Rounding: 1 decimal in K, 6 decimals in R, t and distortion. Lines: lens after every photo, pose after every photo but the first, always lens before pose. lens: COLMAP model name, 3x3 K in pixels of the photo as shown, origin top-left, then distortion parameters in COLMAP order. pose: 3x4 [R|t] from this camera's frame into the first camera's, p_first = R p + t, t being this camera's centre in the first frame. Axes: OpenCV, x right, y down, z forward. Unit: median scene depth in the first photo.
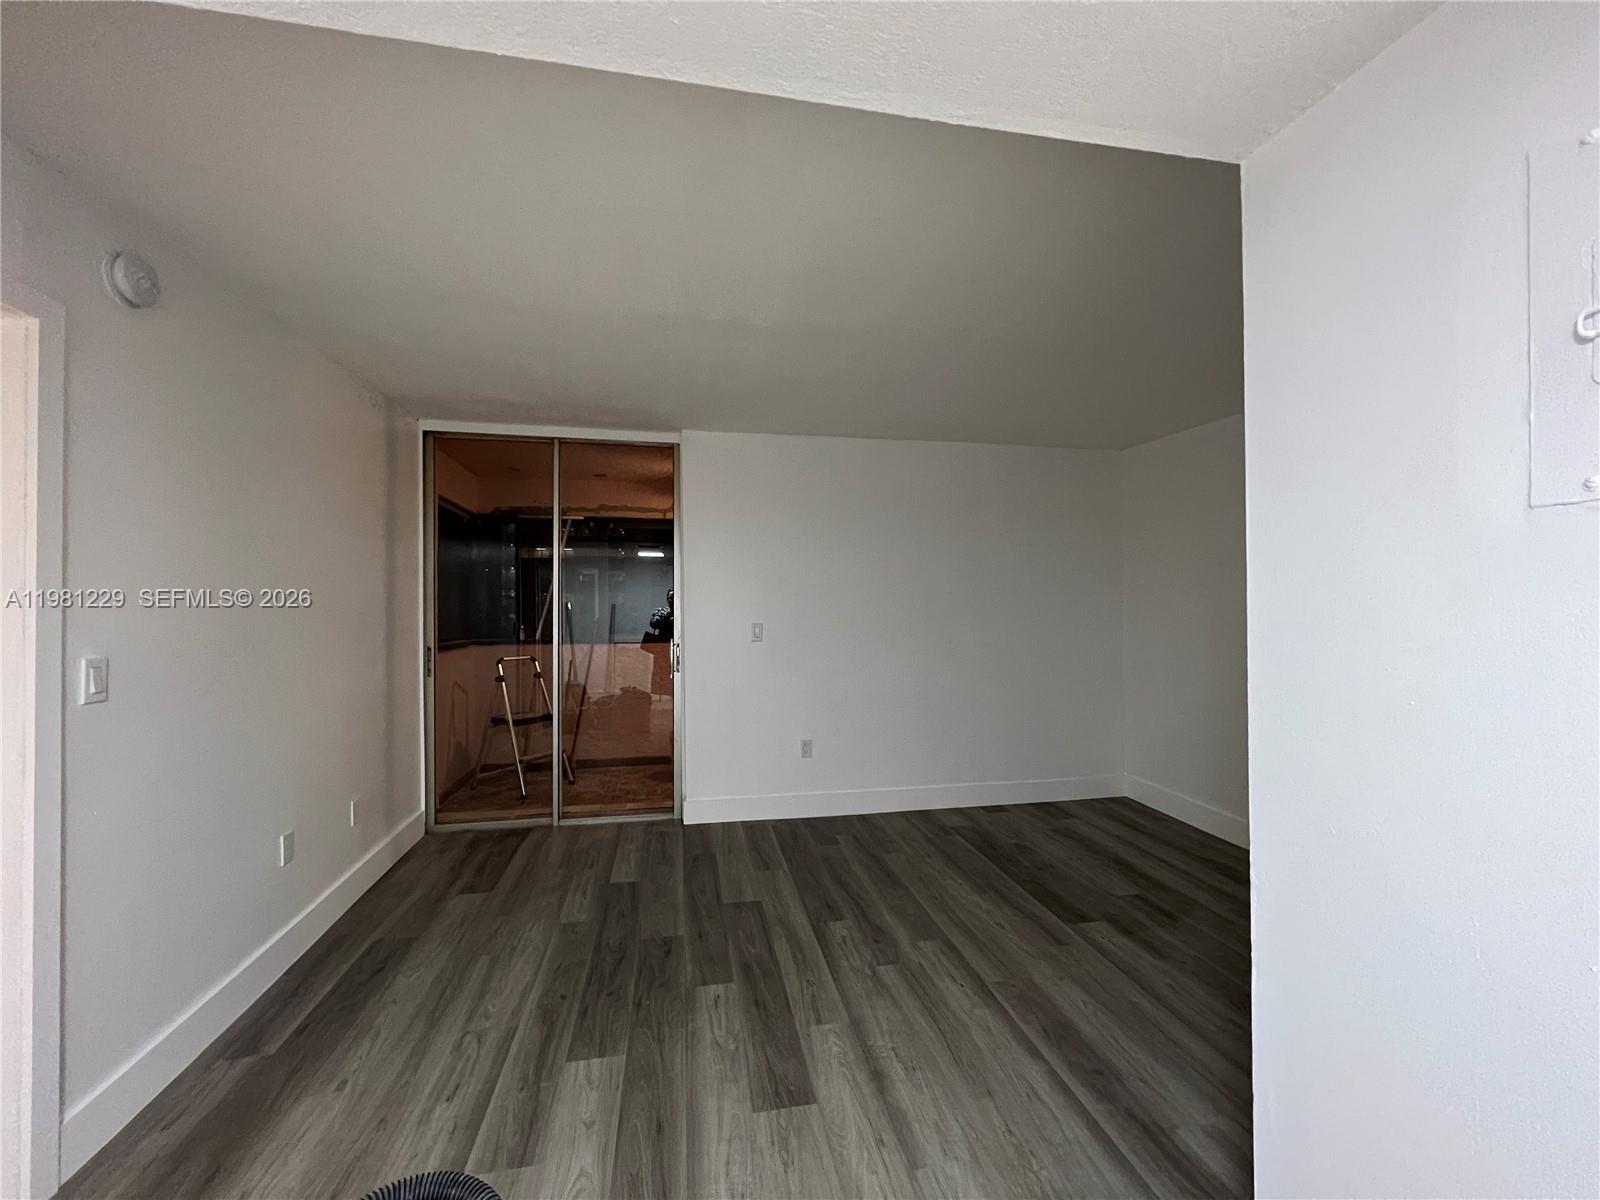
lens RADIAL K [[633.0, 0, 800.6], [0, 633.0, 593.9], [0, 0, 1]] dist [-0.004315, 0.001194]
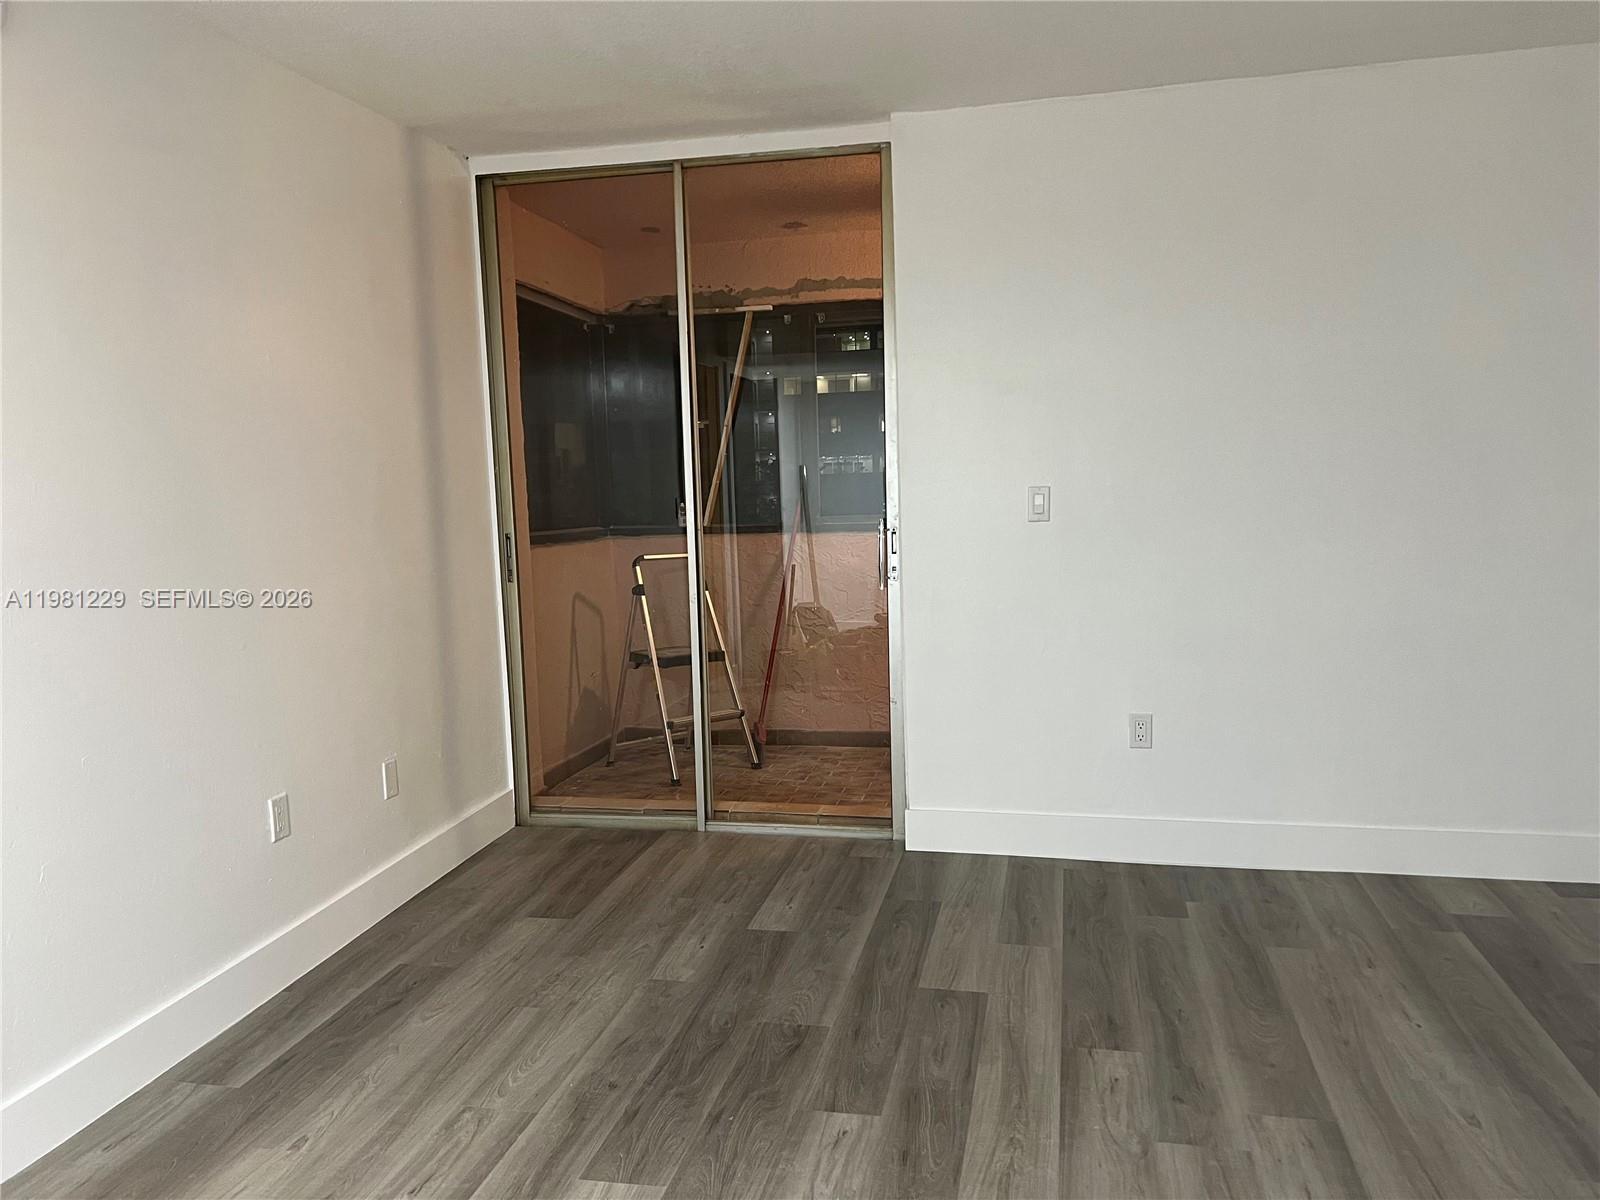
lens RADIAL K [[1187.4, 0, 803.2], [0, 1187.4, 601.1], [0, 0, 1]] dist [0.042711, -0.032164]
pose [[0.920062, 0.017762, -0.391370, 0.163880], [0.032252, 0.992147, 0.120847, 0.018790], [0.390443, -0.123809, 0.912264, 0.038181]]
